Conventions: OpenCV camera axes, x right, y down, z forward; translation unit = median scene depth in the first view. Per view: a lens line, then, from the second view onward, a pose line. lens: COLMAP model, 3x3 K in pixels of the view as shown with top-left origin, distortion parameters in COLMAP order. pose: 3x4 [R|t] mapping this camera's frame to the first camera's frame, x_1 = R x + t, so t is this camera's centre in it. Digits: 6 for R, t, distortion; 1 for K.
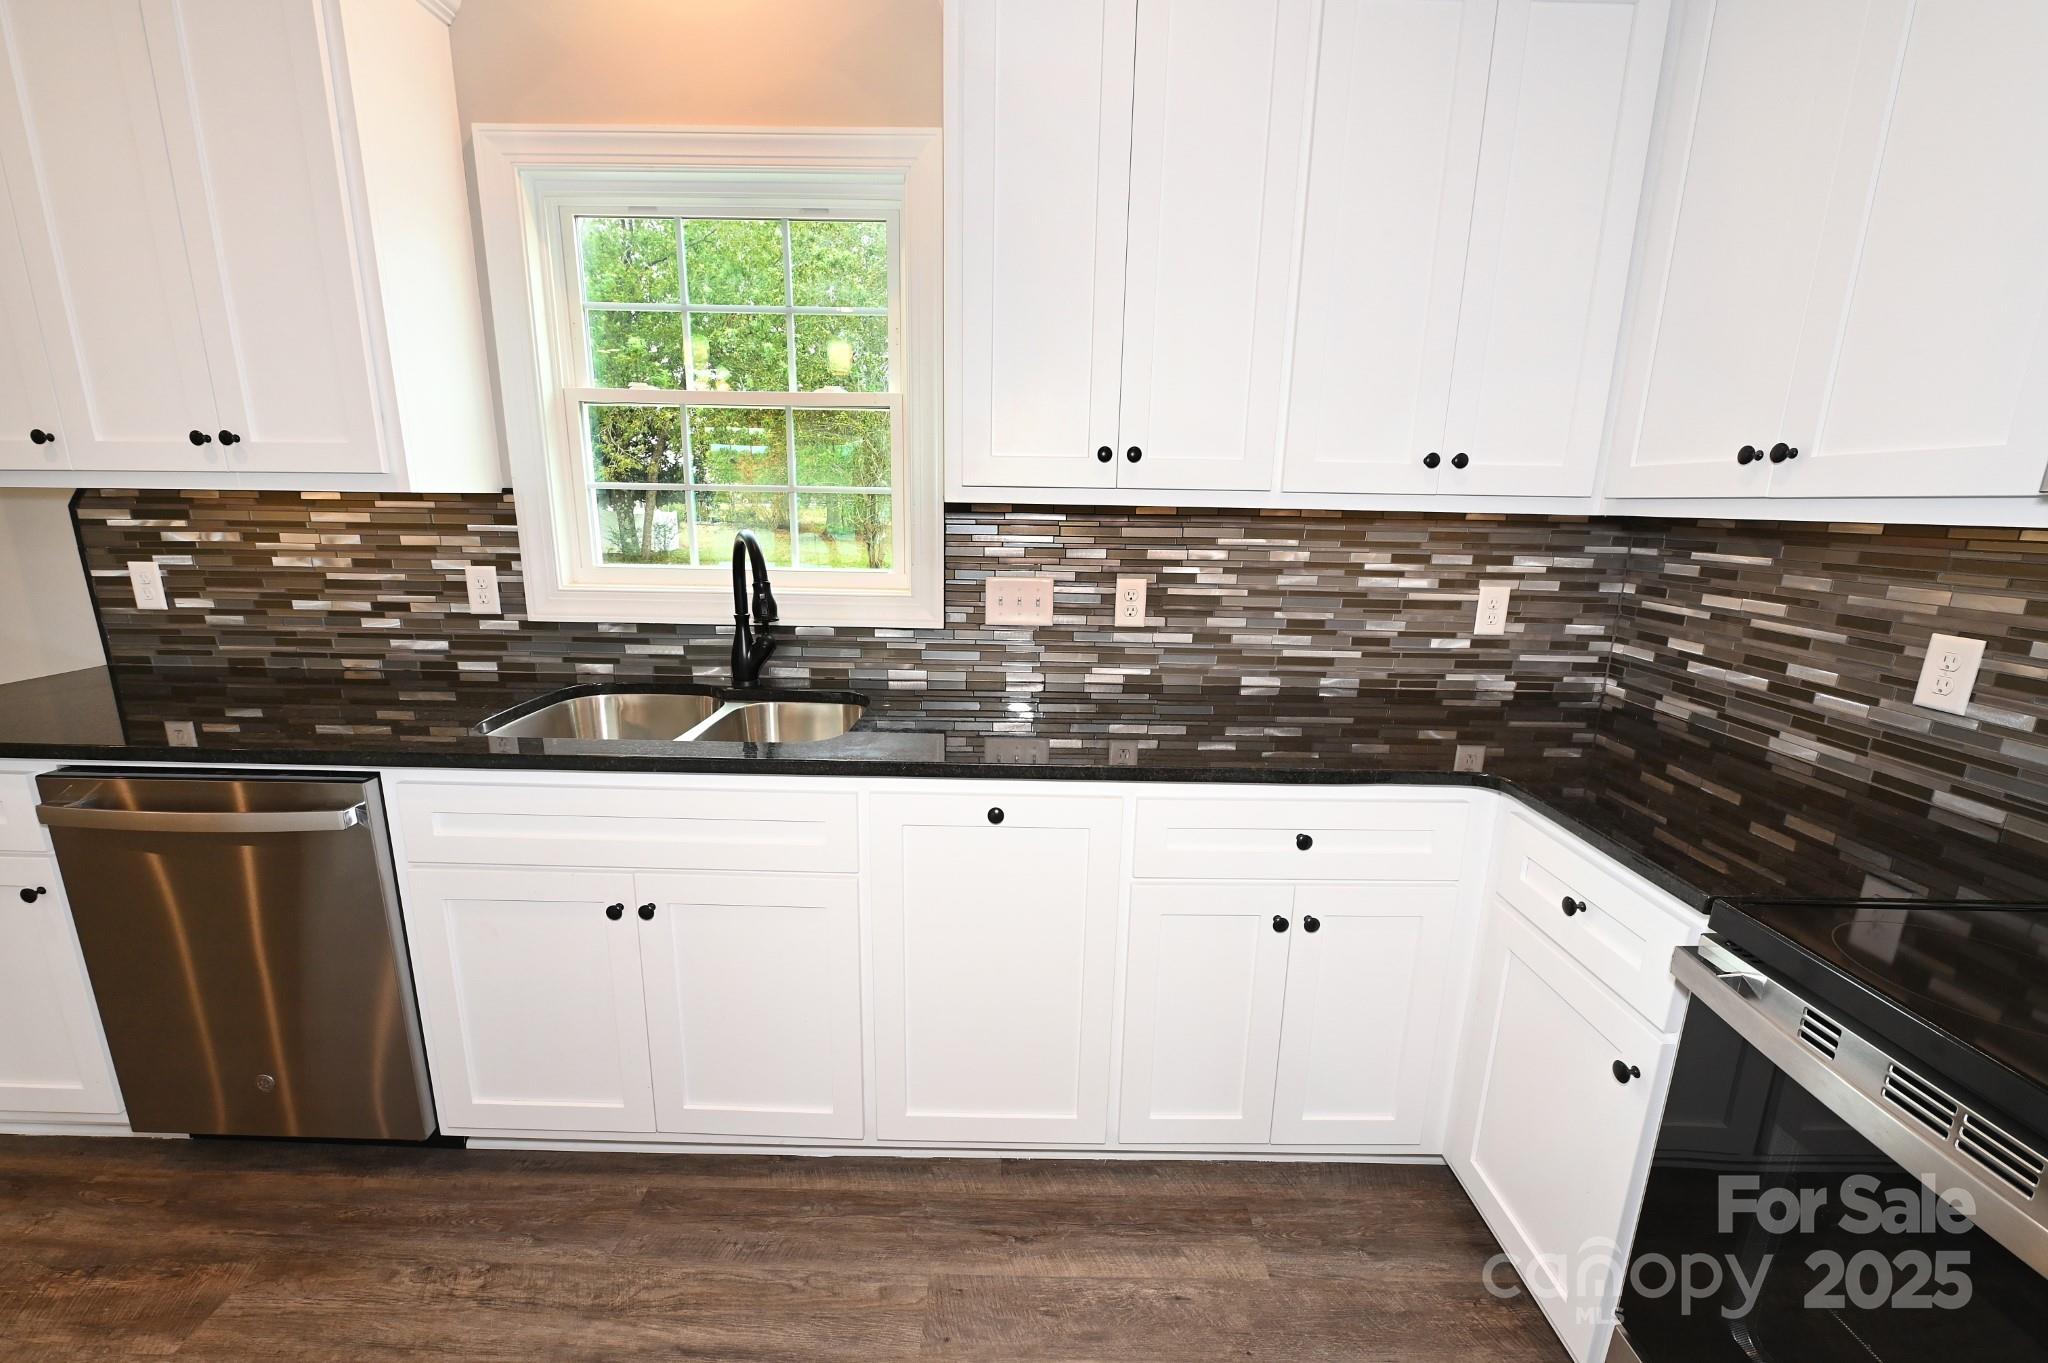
lens RADIAL K [[802.9, 0, 1021.6], [0, 802.9, 684.1], [0, 0, 1]] dist [-0.010501, -0.000404]
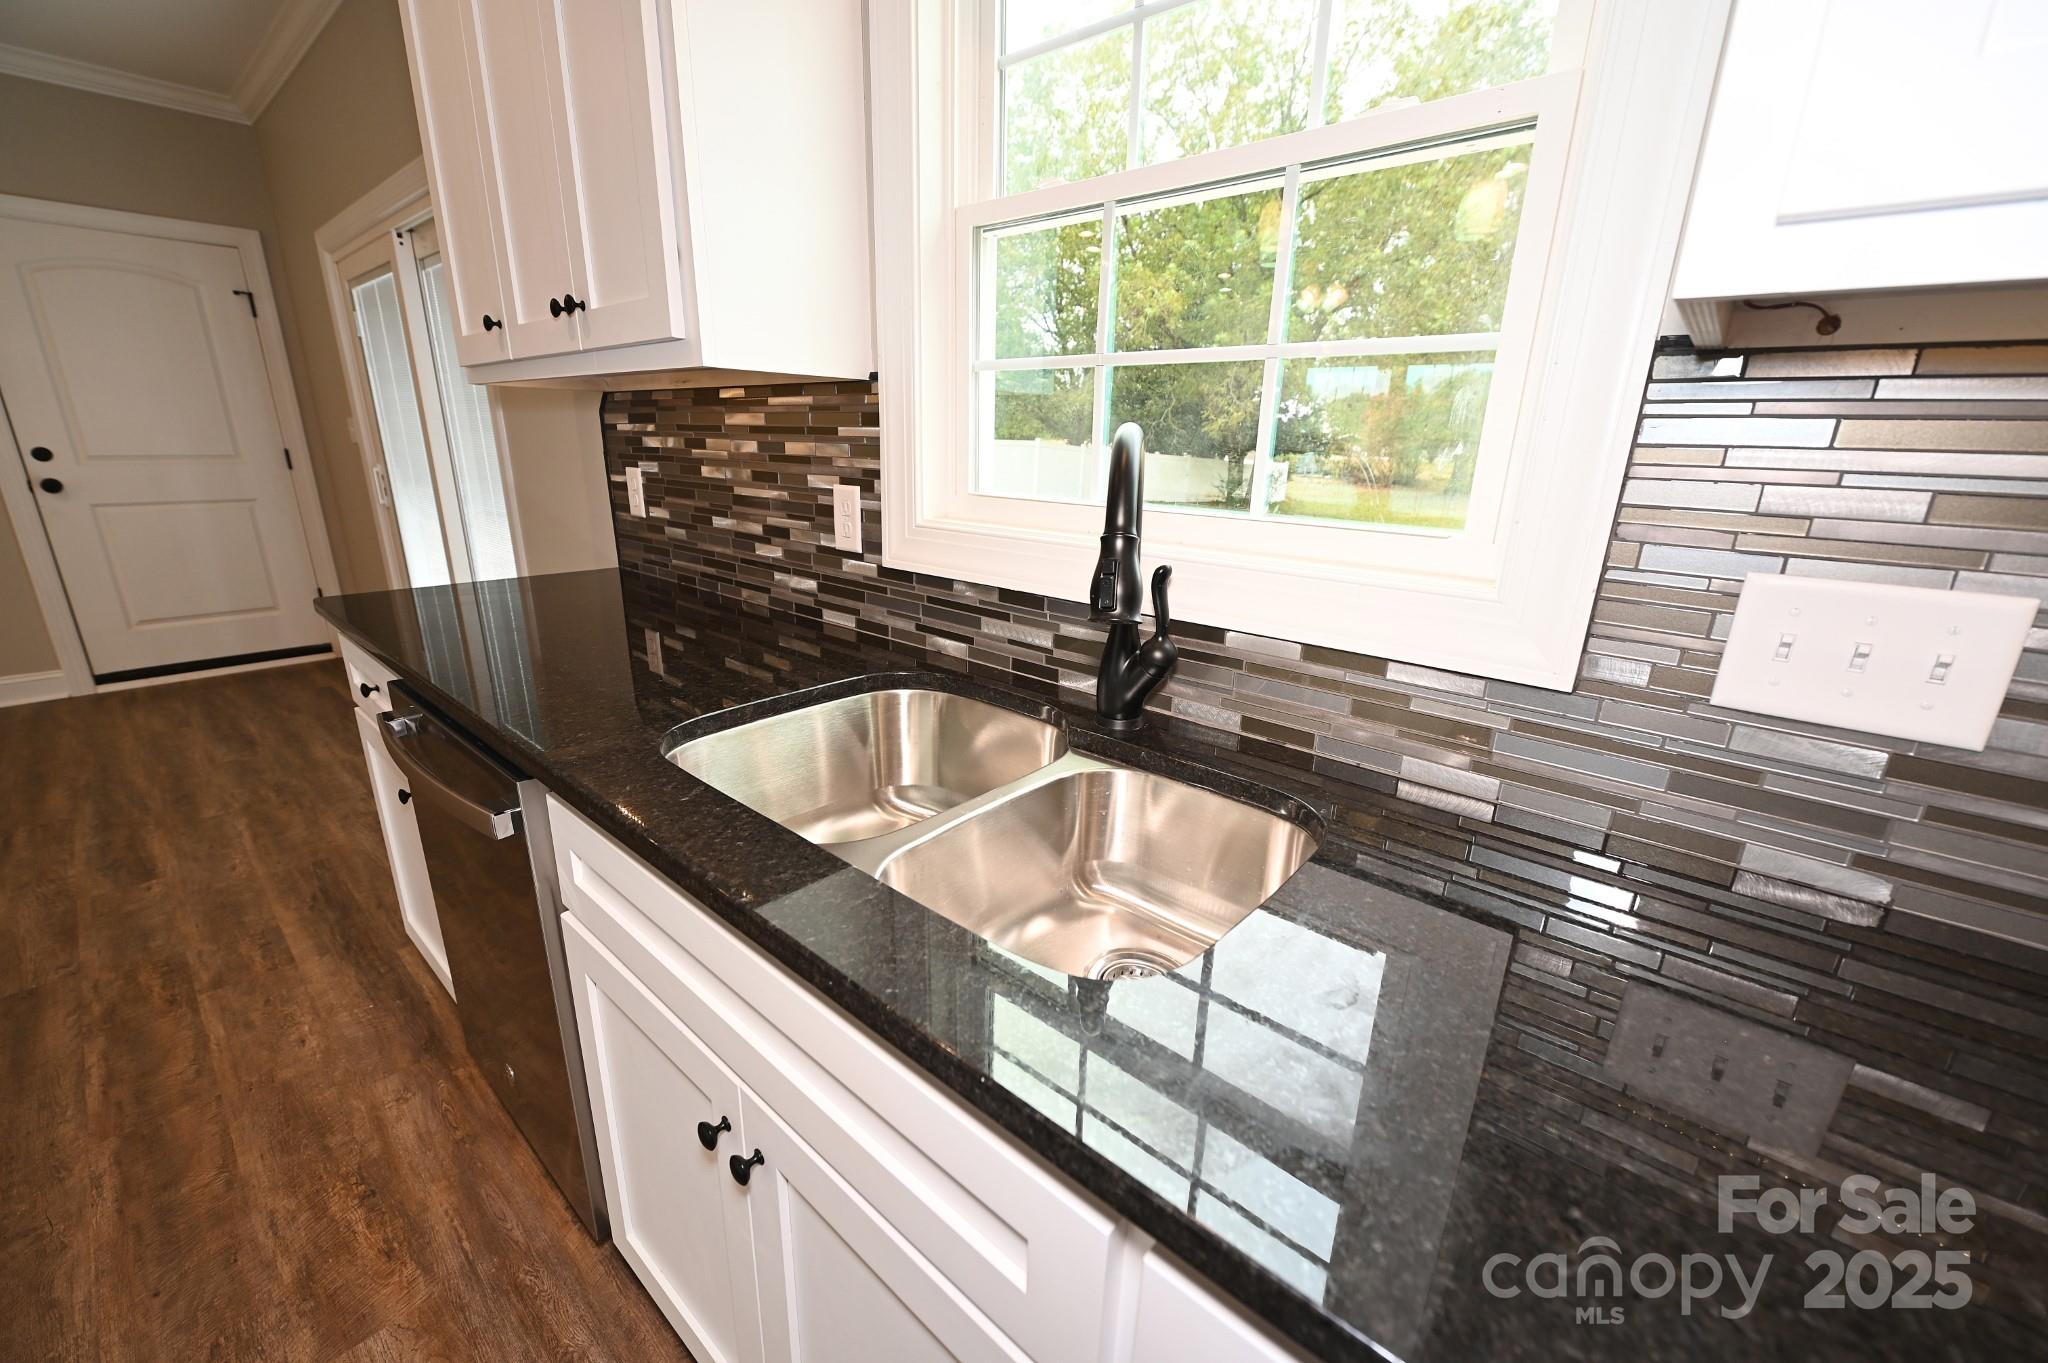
lens RADIAL K [[811.9, 0, 1021.3], [0, 811.9, 689.8], [0, 0, 1]] dist [-0.004441, -0.001098]
pose [[0.754673, 0.193967, -0.626773, -0.052220], [-0.158422, 0.980906, 0.112811, -0.072841], [0.636687, 0.014159, 0.770992, 0.528872]]
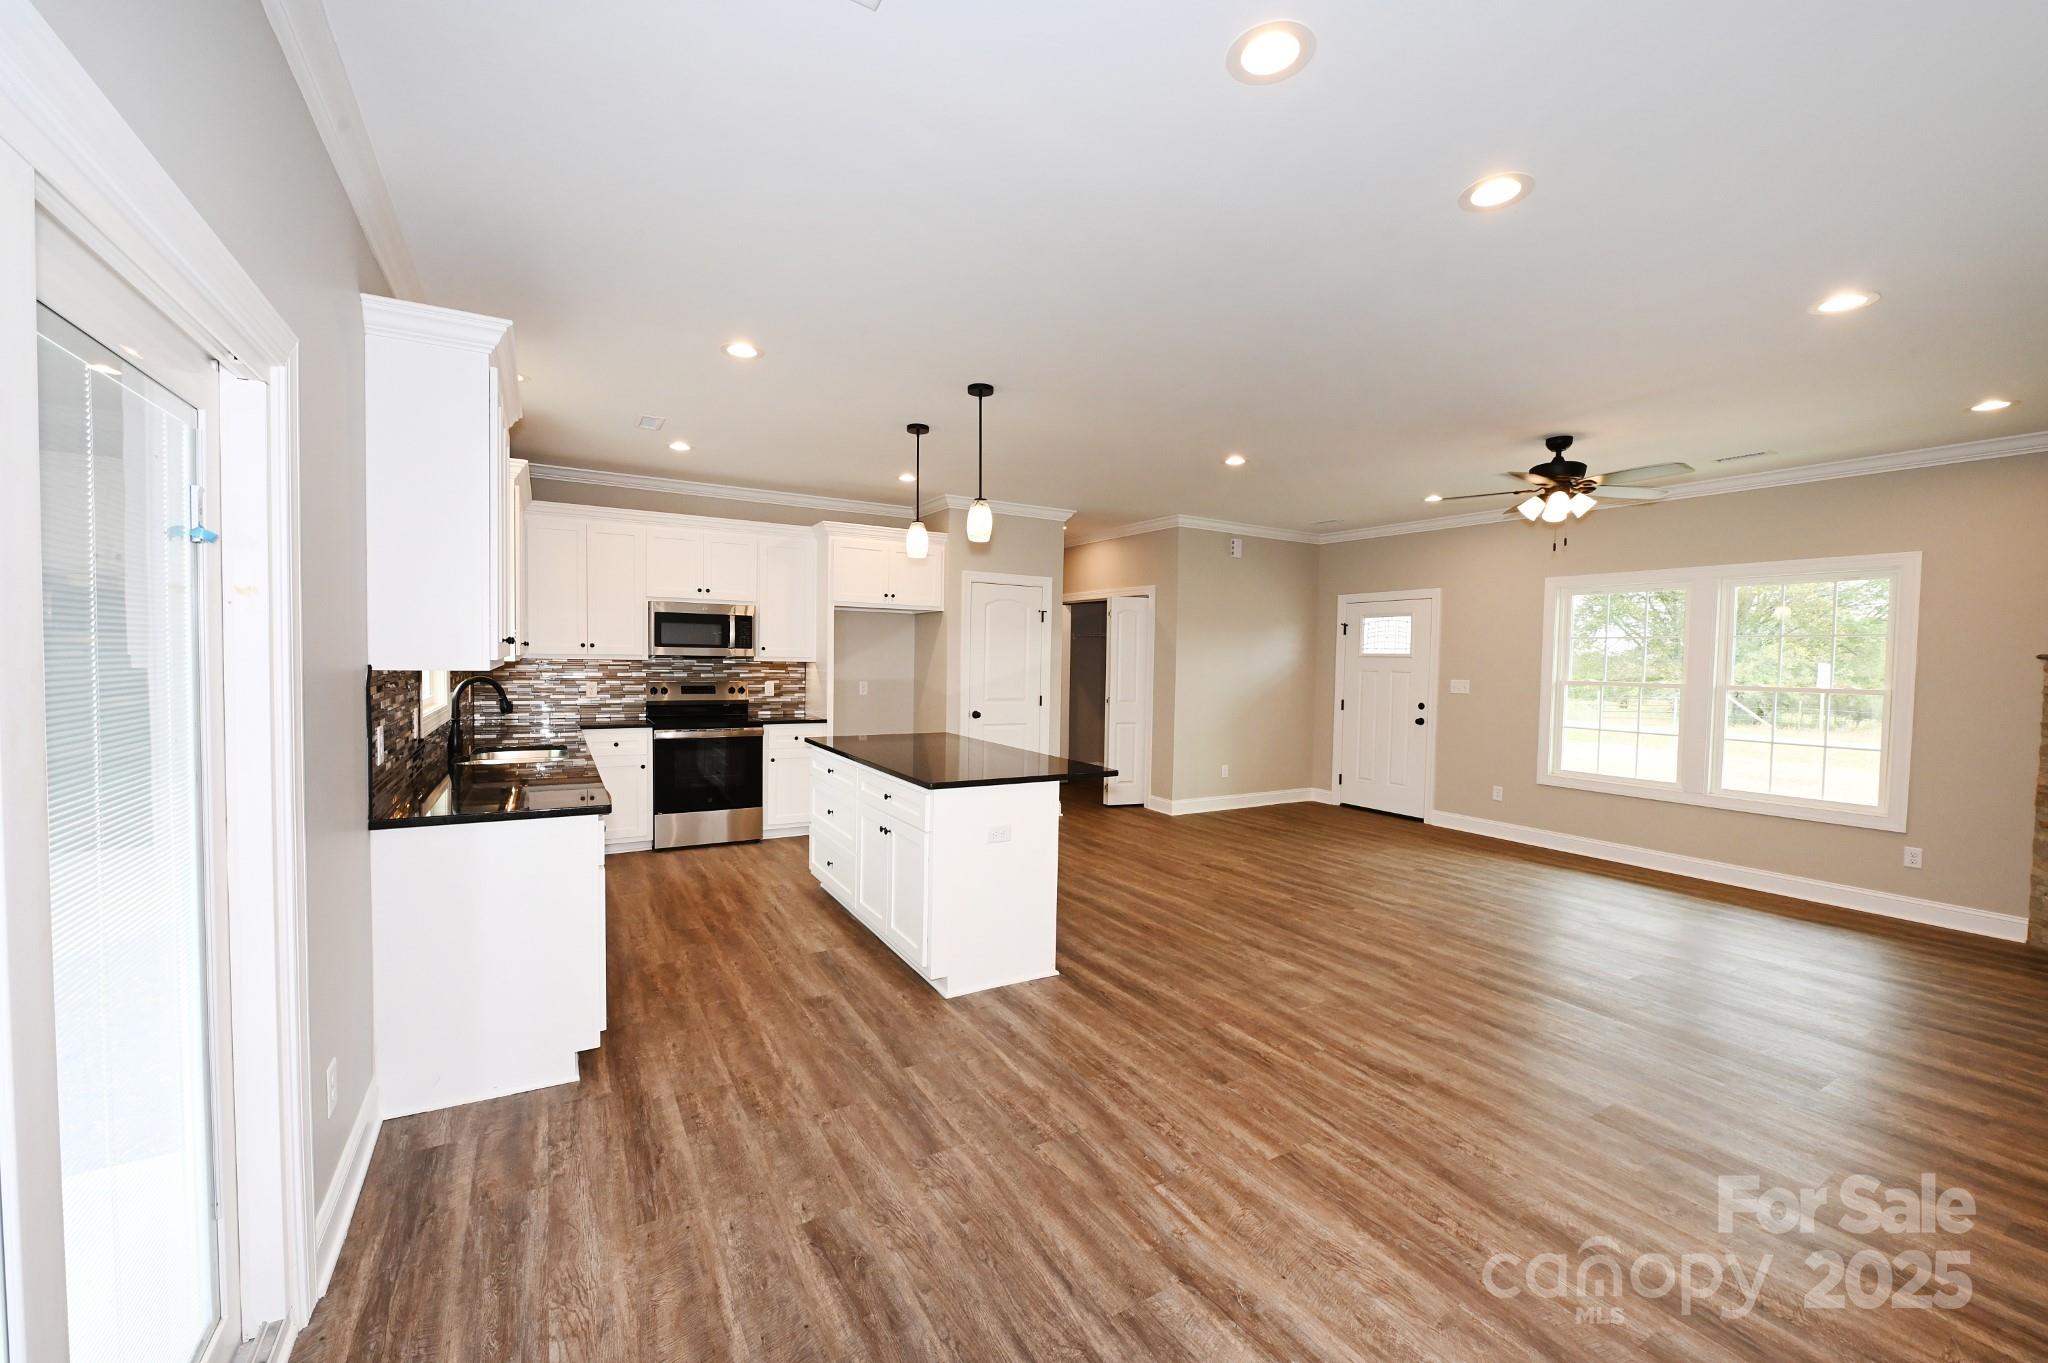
lens RADIAL K [[811.9, 0, 1021.3], [0, 811.9, 689.8], [0, 0, 1]] dist [-0.004441, -0.001098]
pose [[-0.508686, -0.062406, 0.858687, -2.705710], [0.166724, 0.971349, 0.169361, -0.256667], [-0.844655, 0.229316, -0.483707, 0.746829]]
